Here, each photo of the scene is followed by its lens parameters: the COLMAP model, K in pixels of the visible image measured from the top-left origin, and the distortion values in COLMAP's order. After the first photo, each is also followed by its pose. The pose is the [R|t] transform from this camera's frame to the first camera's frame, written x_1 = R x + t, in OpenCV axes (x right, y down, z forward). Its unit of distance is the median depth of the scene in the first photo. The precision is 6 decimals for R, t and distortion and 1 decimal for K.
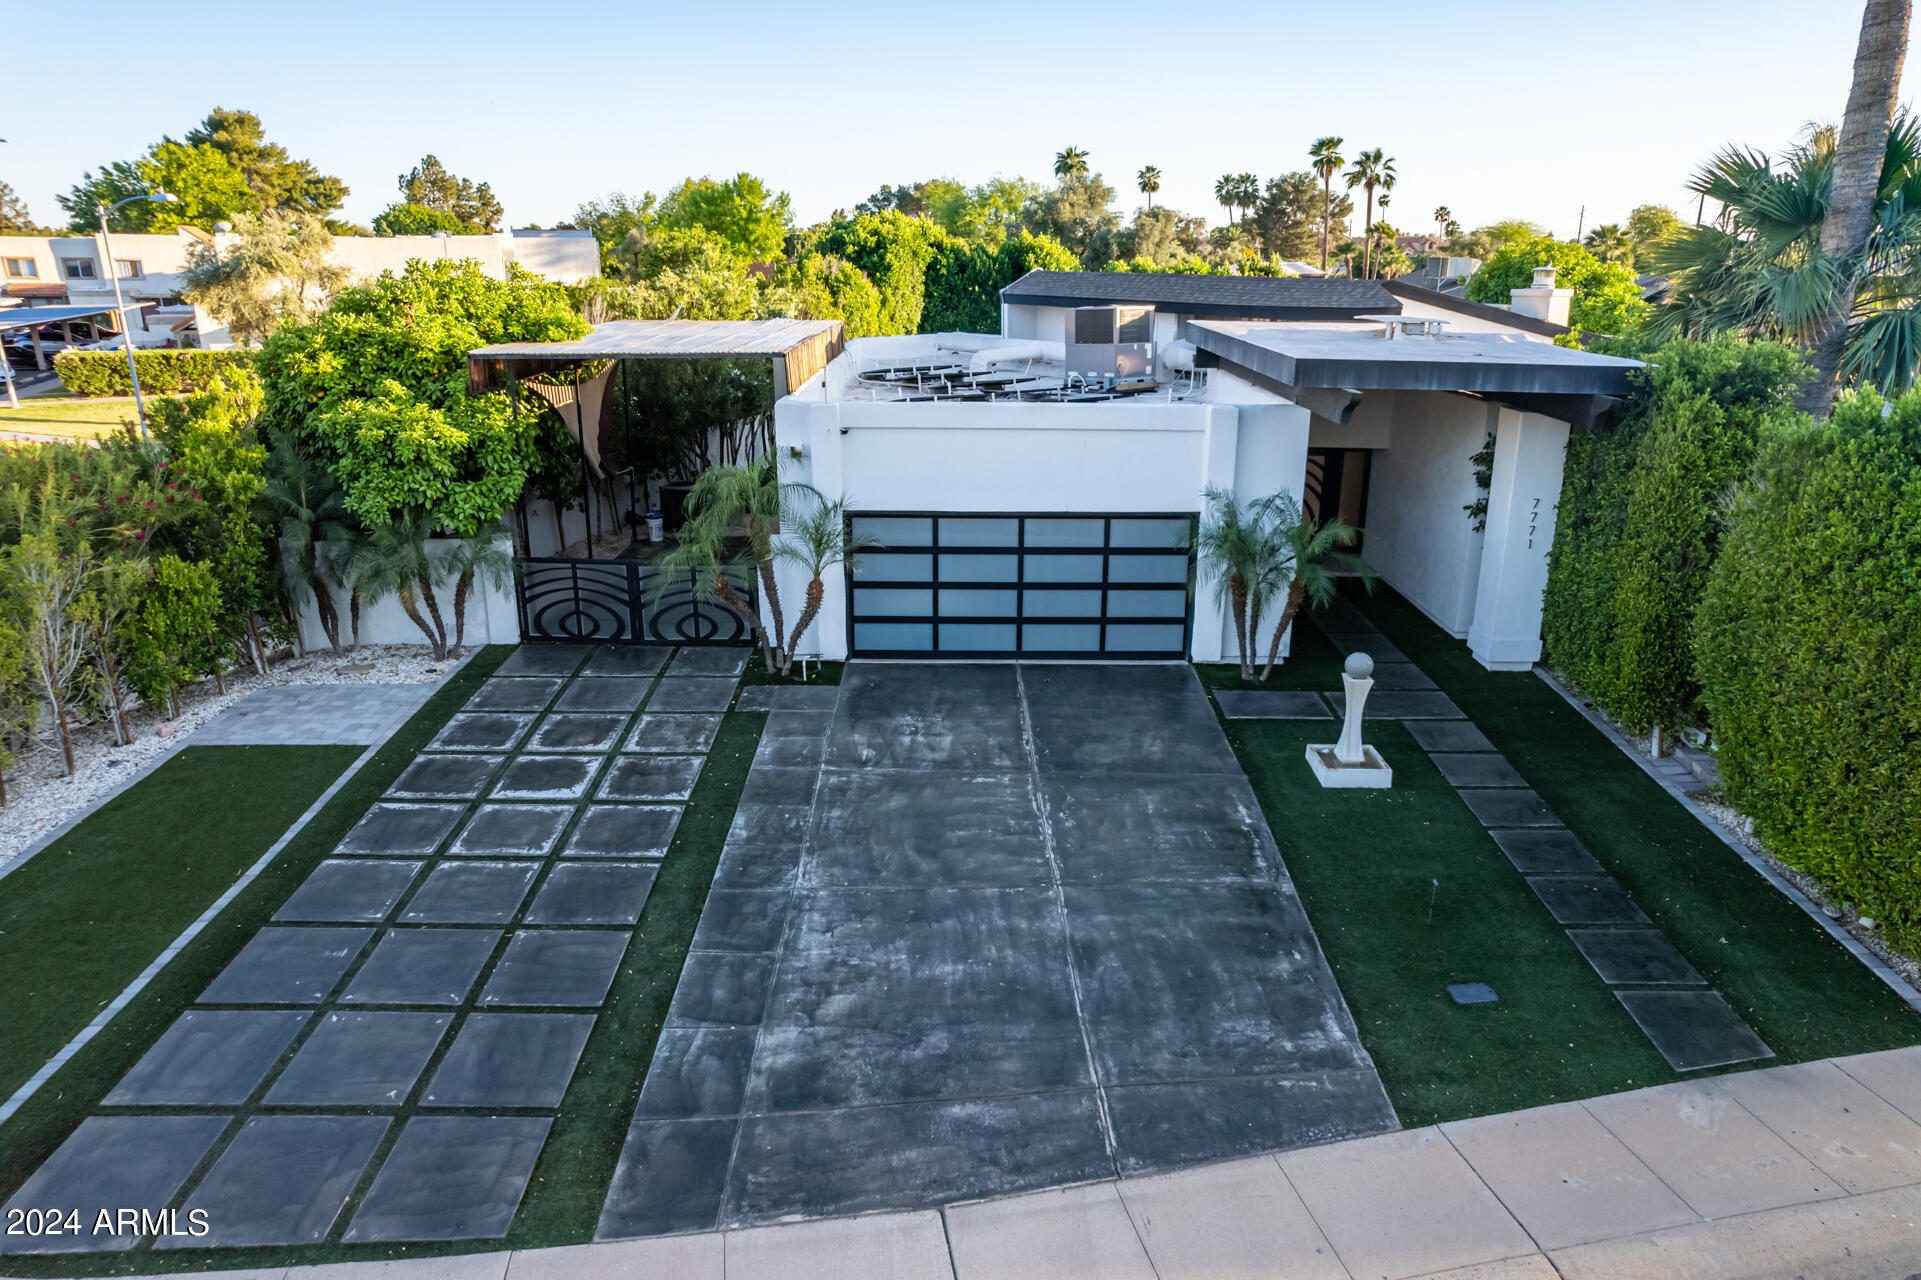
lens RADIAL K [[1229.4, 0, 959.8], [0, 1229.4, 647.7], [0, 0, 1]] dist [-0.077346, 0.074576]
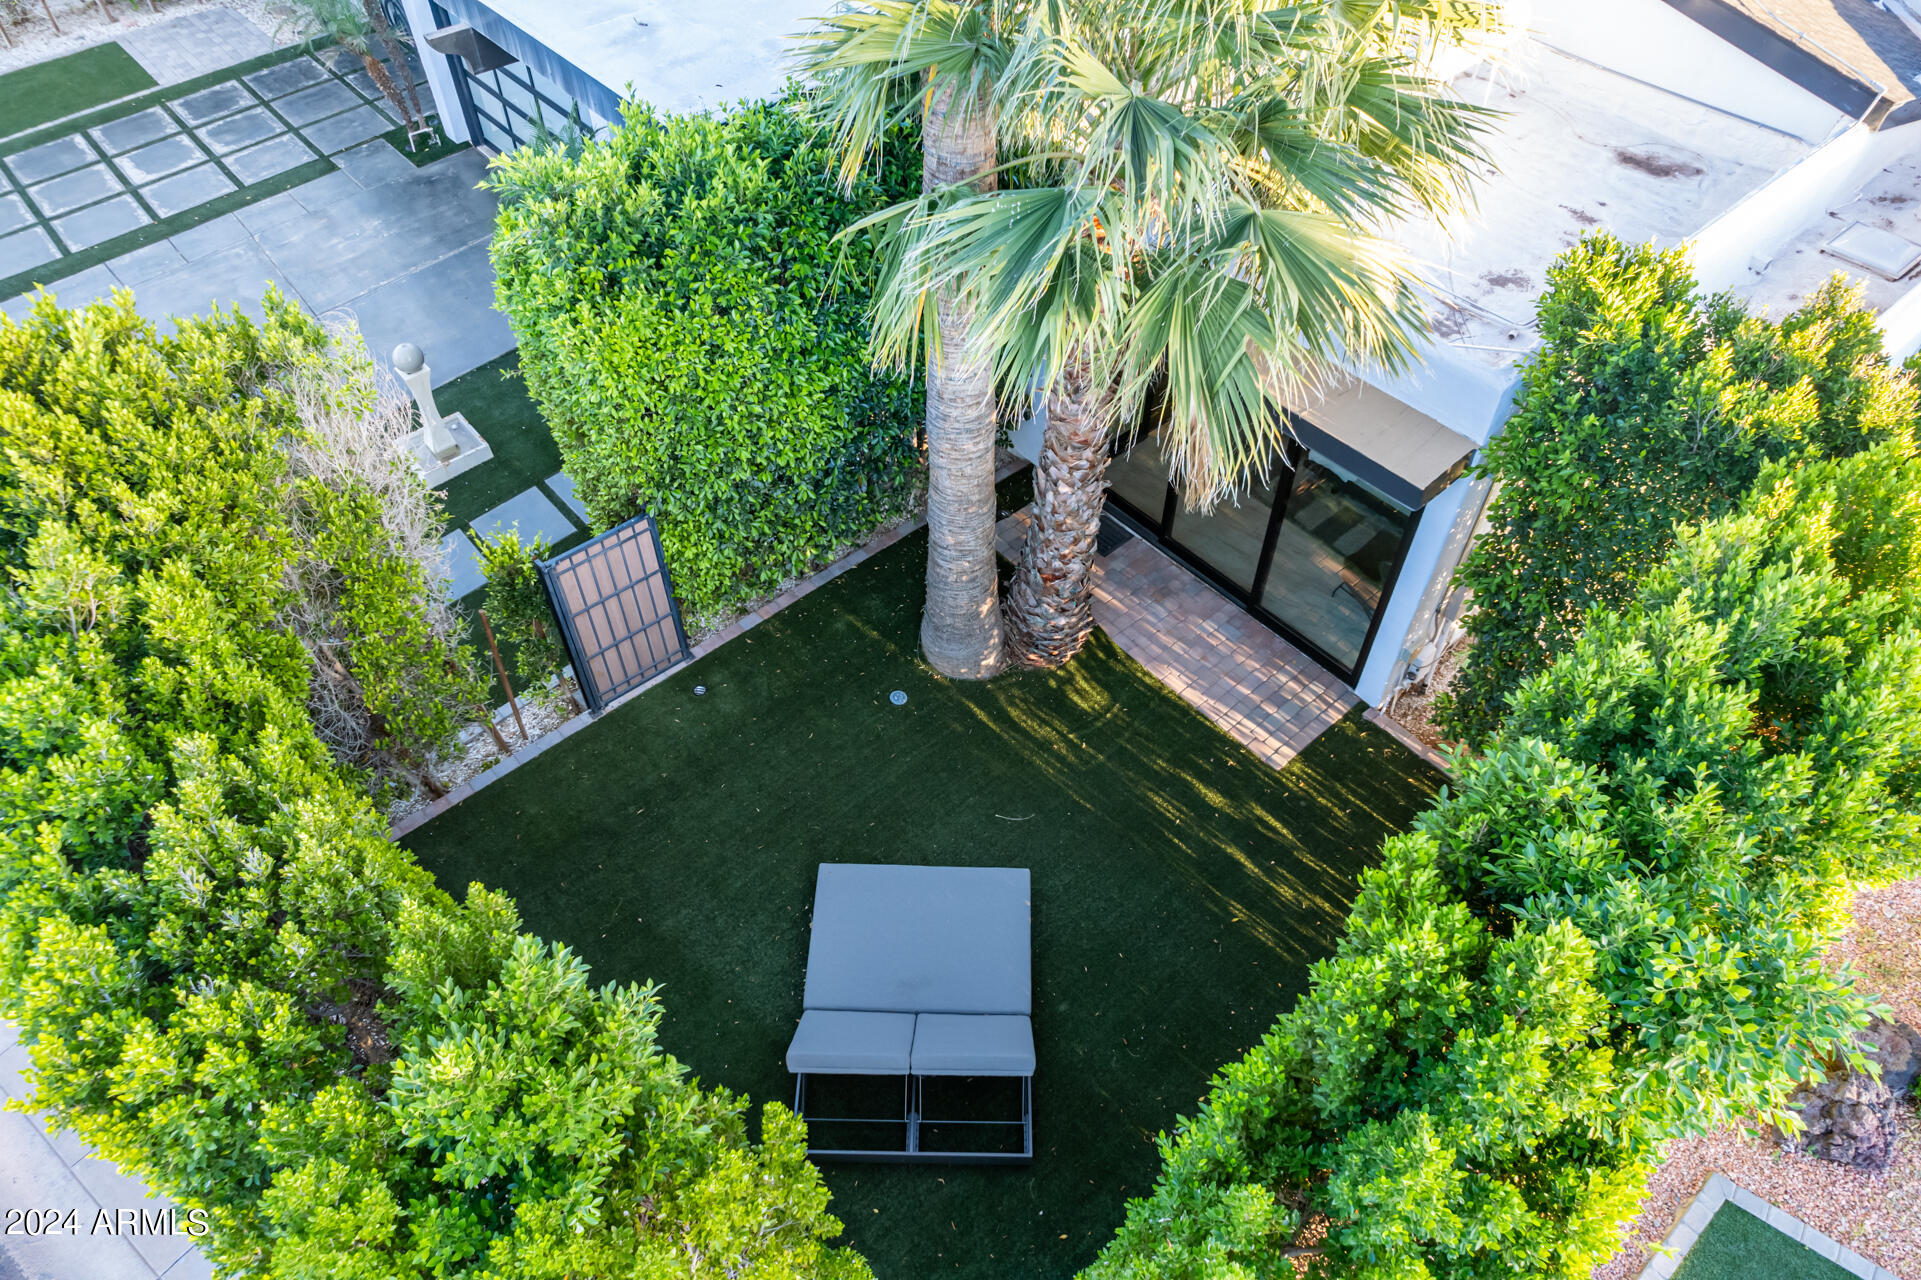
lens RADIAL K [[1229.4, 0, 959.8], [0, 1229.4, 647.7], [0, 0, 1]] dist [-0.077346, 0.074576]
pose [[0.653775, 0.567289, -0.500762, 0.976891], [-0.230527, 0.779641, 0.582251, -0.365018], [0.720719, -0.265222, 0.640485, 0.550000]]
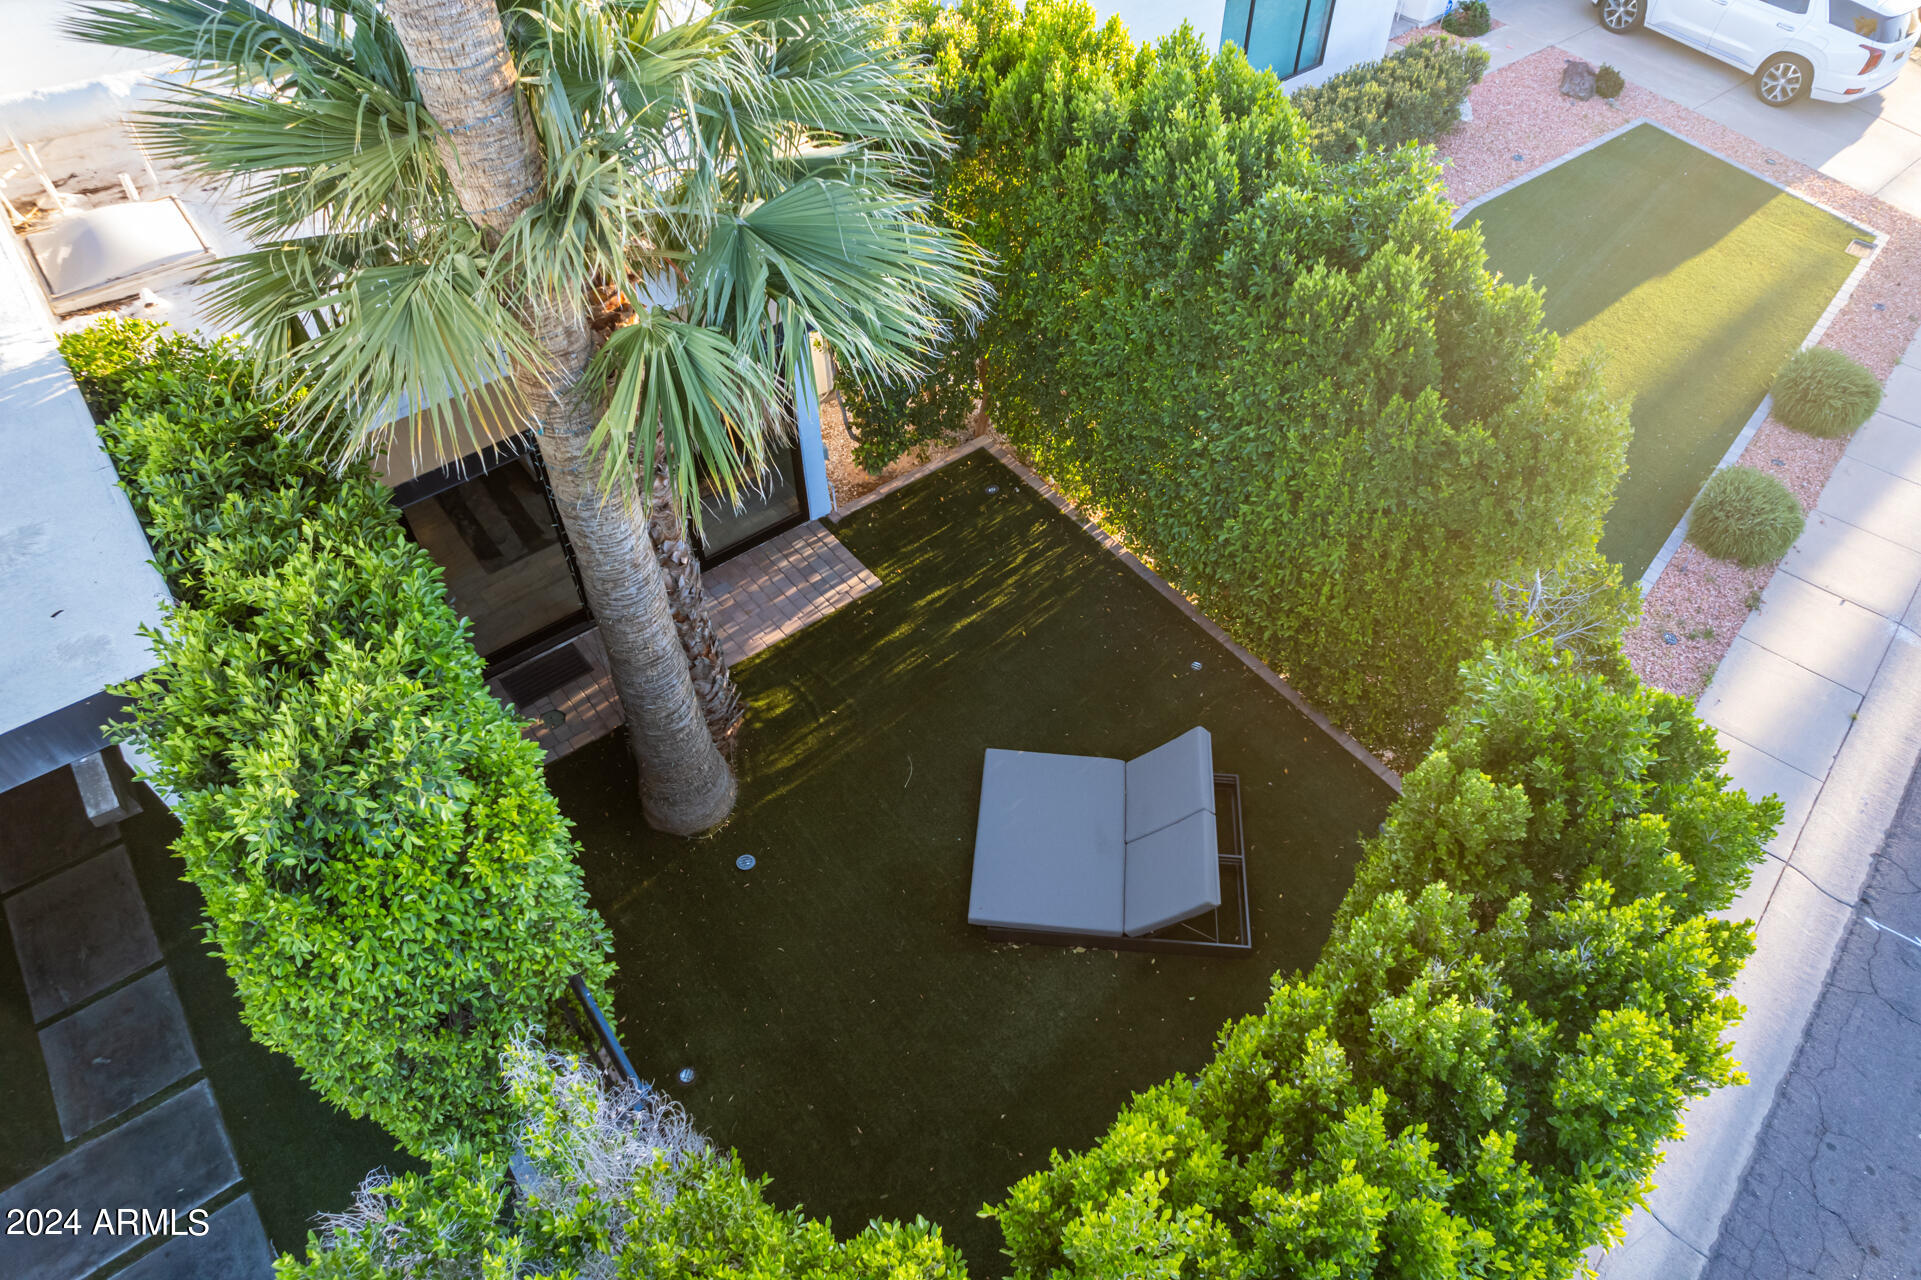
lens RADIAL K [[1229.4, 0, 959.8], [0, 1229.4, 647.7], [0, 0, 1]] dist [-0.077346, 0.074576]
pose [[0.799310, -0.458687, 0.388213, 0.545096], [0.191528, 0.806801, 0.558918, -0.358182], [-0.569579, -0.372395, 0.732736, 0.476317]]
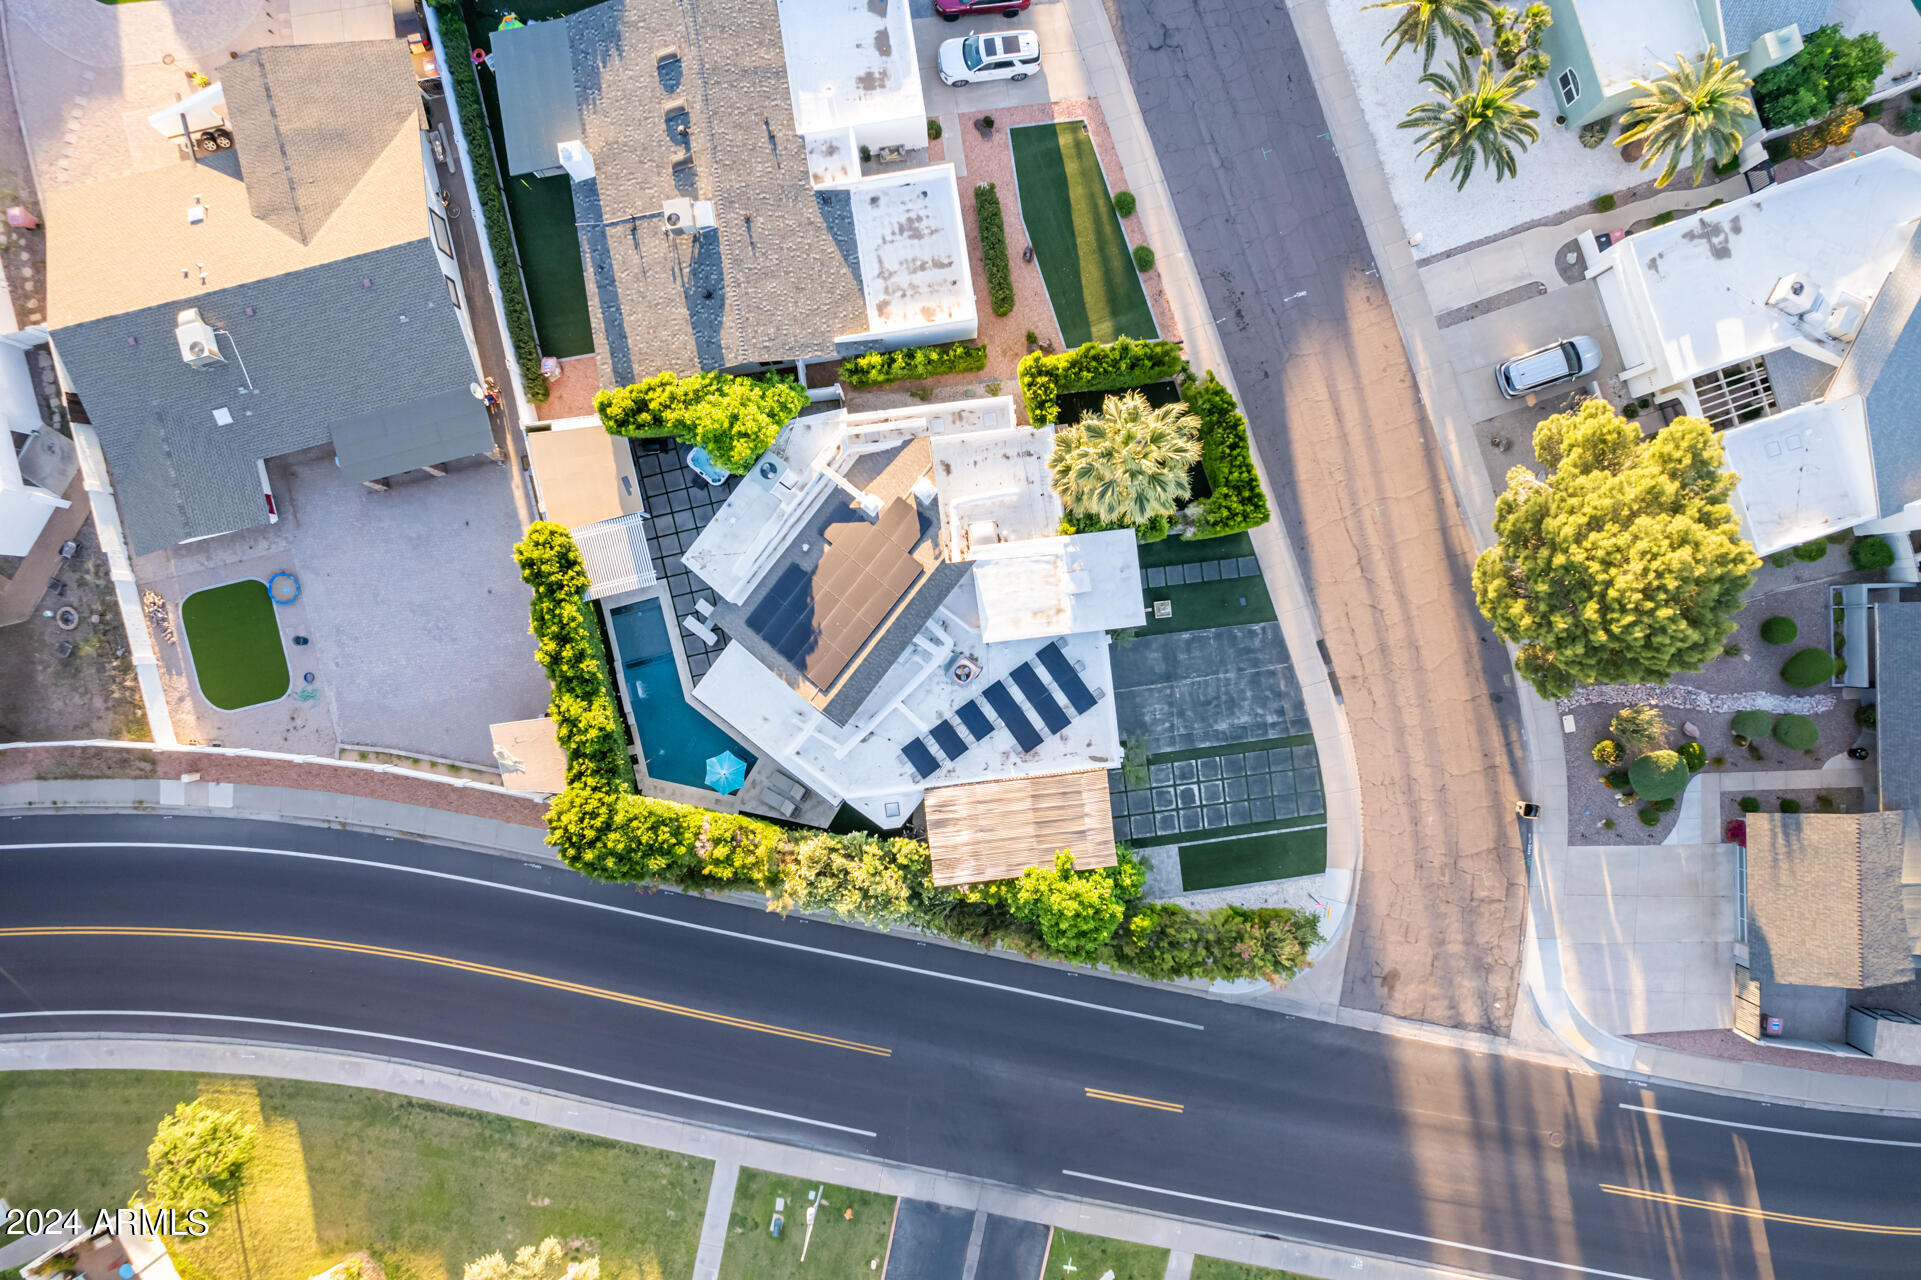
lens RADIAL K [[1229.4, 0, 959.8], [0, 1229.4, 647.7], [0, 0, 1]] dist [-0.077346, 0.074576]
pose [[-0.116080, -0.992971, -0.023119, 0.312531], [0.304549, -0.057739, 0.950745, -3.531521], [-0.945397, 0.103321, 0.309111, 0.316502]]
